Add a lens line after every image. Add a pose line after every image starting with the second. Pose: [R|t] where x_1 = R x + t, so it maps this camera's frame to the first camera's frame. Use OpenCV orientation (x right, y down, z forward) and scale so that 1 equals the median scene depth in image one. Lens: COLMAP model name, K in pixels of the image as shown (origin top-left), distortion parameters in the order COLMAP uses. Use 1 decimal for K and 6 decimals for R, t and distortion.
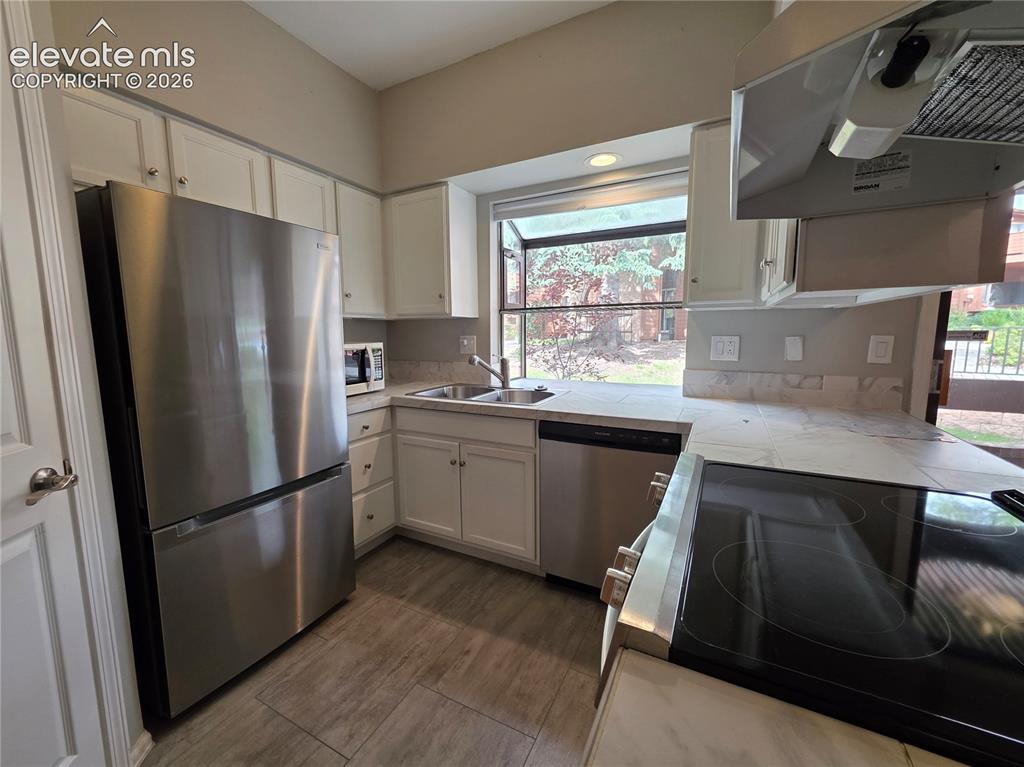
lens RADIAL K [[409.9, 0, 512.2], [0, 409.9, 382.8], [0, 0, 1]] dist [0.000466, -0.000007]
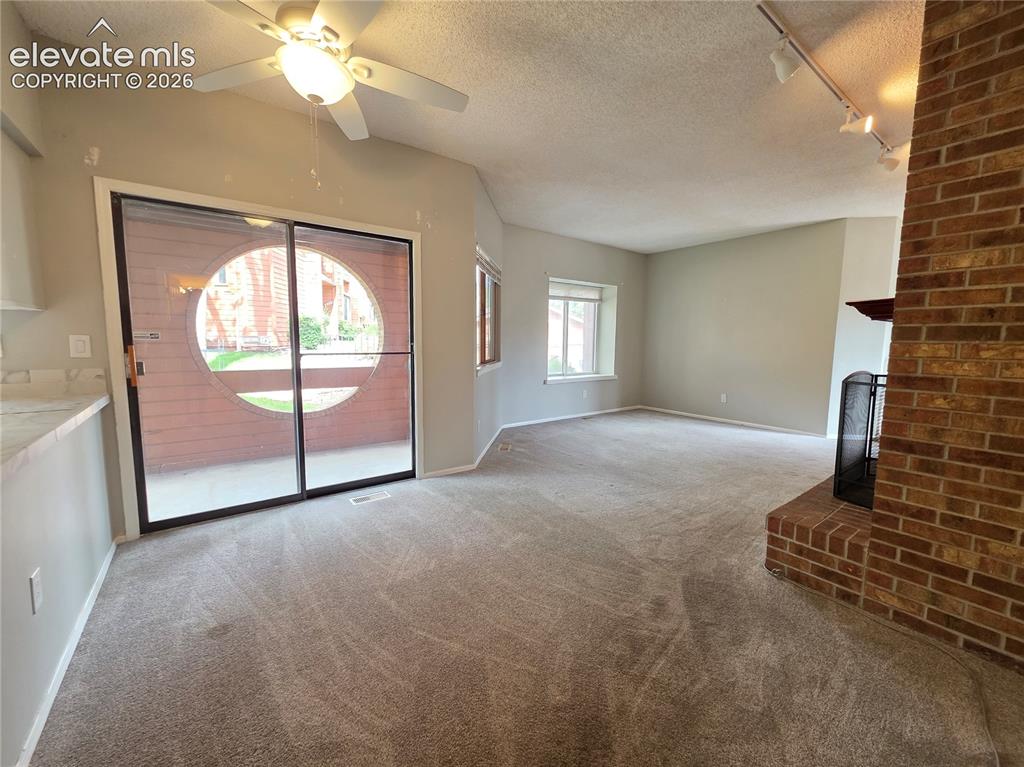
lens RADIAL K [[409.9, 0, 512.2], [0, 409.9, 380.8], [0, 0, 1]] dist [0.000466, -0.000007]
pose [[0.430992, -0.083176, 0.898514, 0.335536], [0.094919, 0.994397, 0.046522, 0.087431], [-0.897350, 0.065235, 0.436472, -0.690809]]
